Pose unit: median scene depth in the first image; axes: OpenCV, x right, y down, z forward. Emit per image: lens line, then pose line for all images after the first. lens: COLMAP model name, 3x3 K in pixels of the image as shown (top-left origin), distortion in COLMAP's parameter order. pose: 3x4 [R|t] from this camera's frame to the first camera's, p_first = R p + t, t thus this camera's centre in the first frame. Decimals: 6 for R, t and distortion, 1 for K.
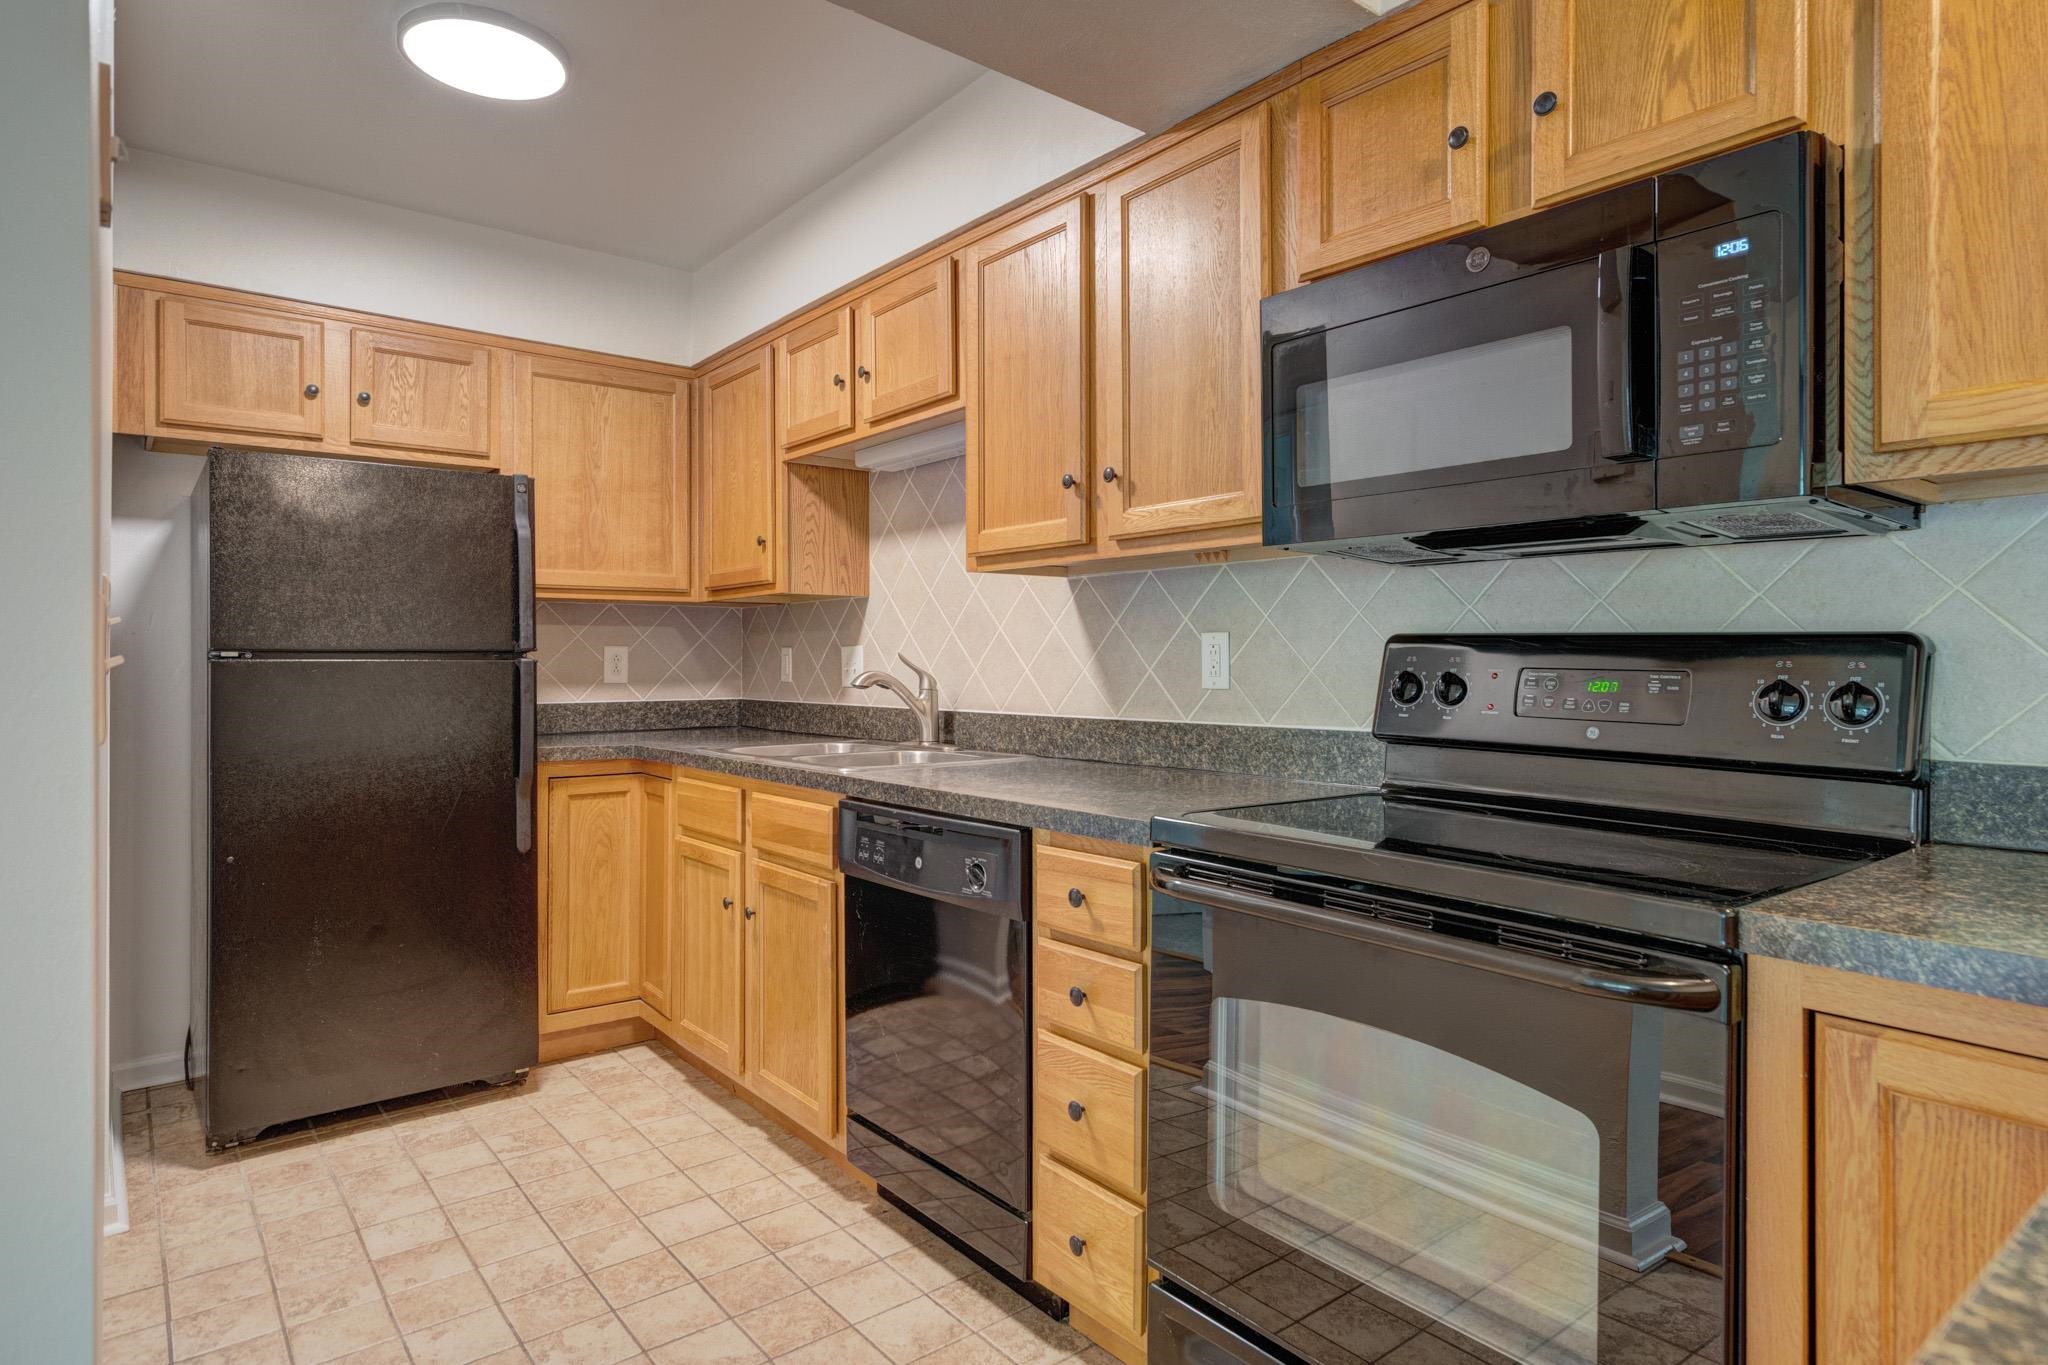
lens RADIAL K [[1129.3, 0, 1023.0], [0, 1129.3, 656.9], [0, 0, 1]] dist [0.003976, 0.001342]
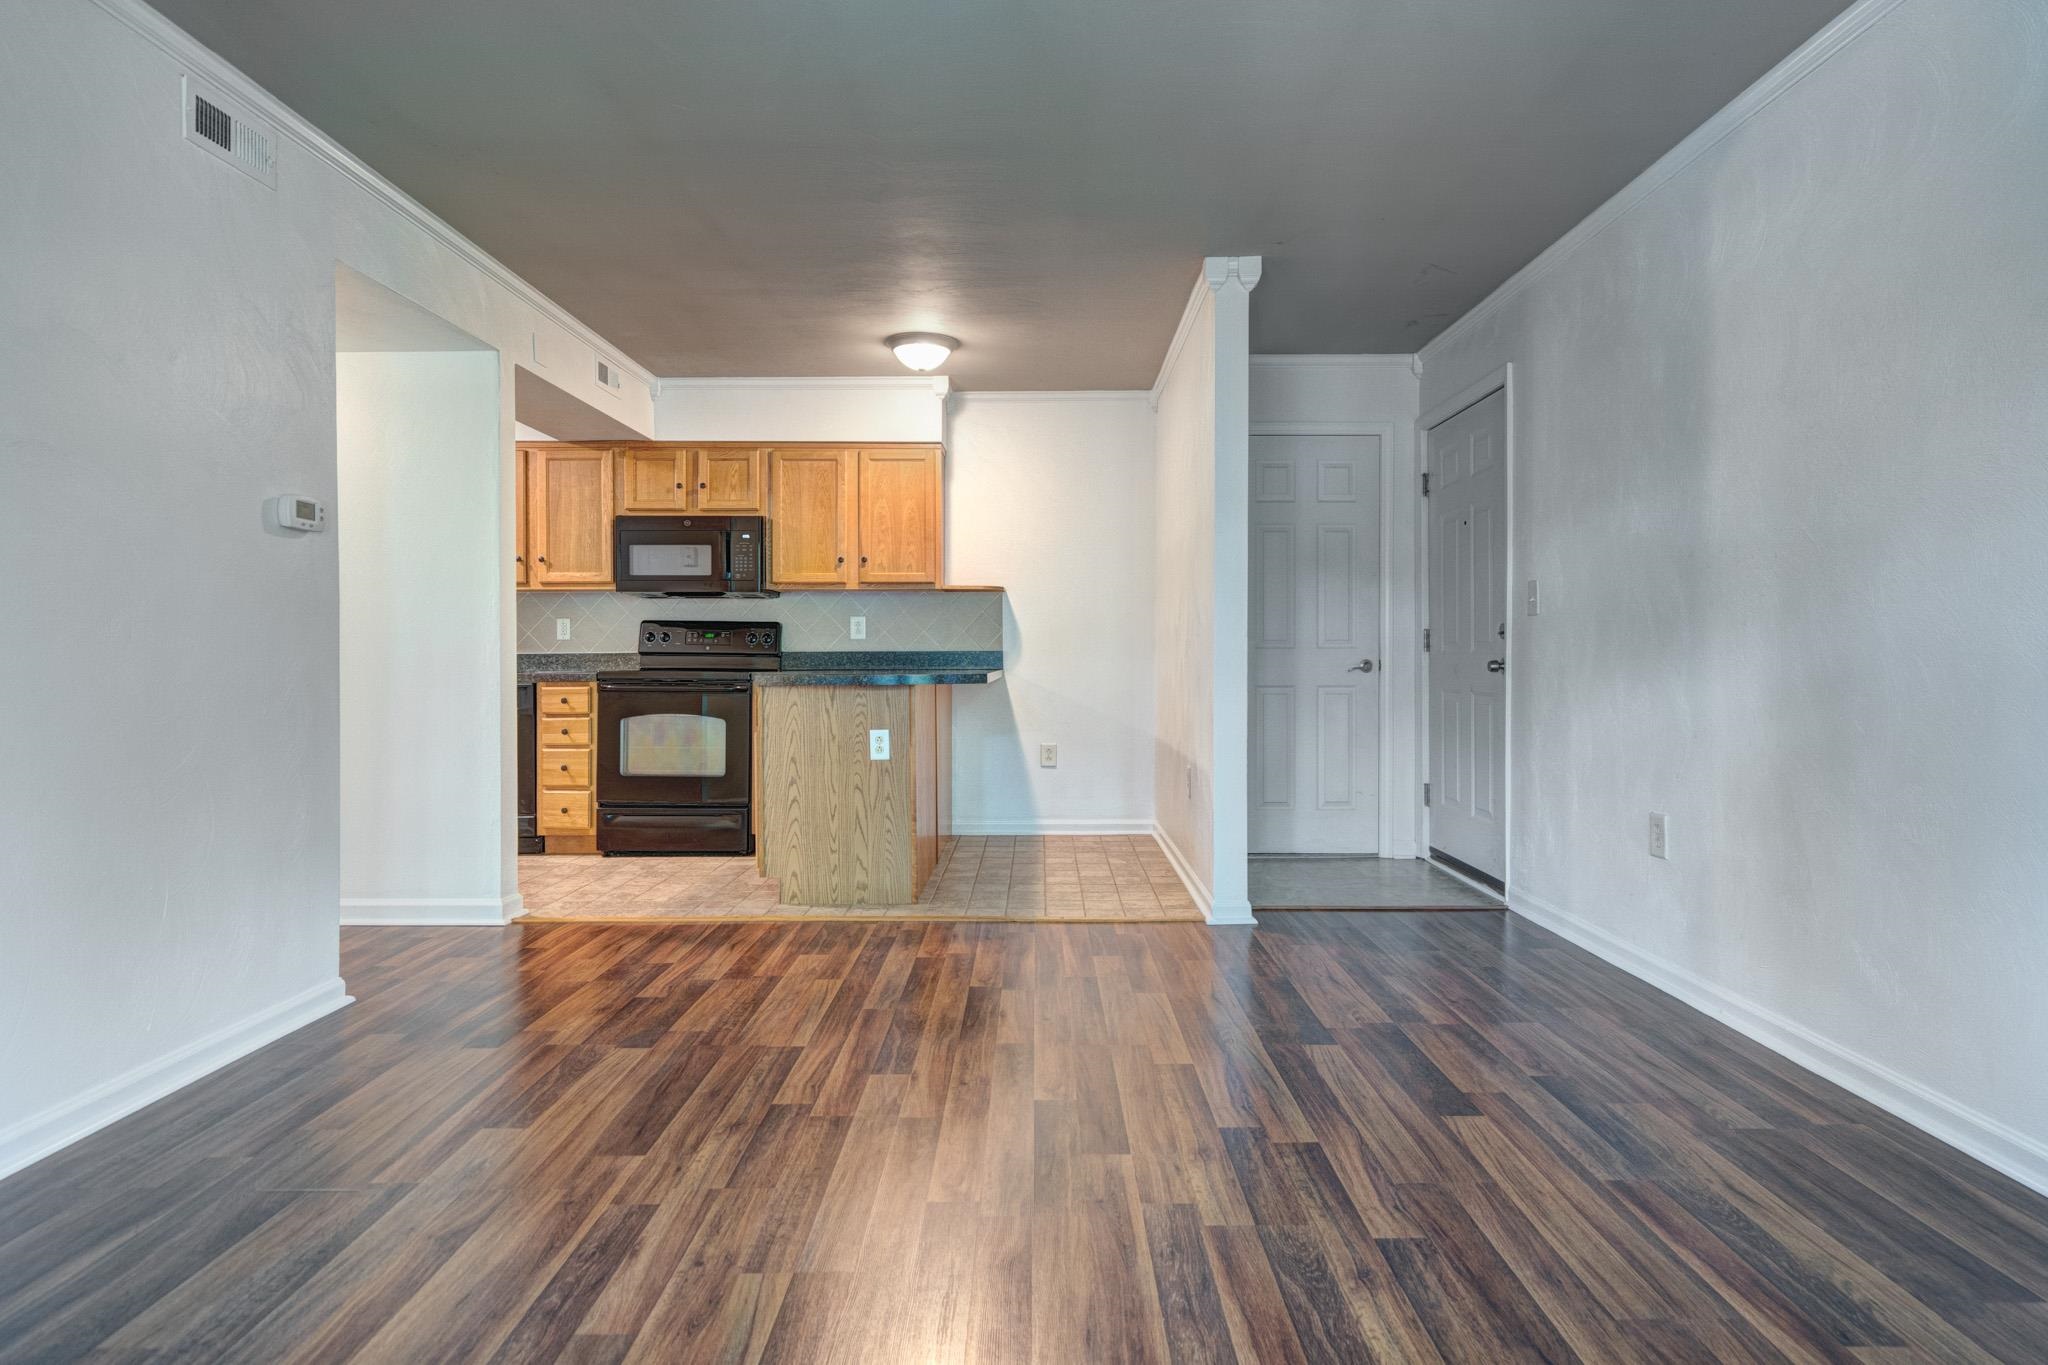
lens RADIAL K [[1086.1, 0, 1032.1], [0, 1086.1, 659.5], [0, 0, 1]] dist [0.000791, 0.000199]
pose [[0.626806, -0.001862, 0.779173, -1.102864], [-0.000866, 0.999995, 0.003086, 0.064678], [-0.779175, -0.002609, 0.626801, -1.413041]]
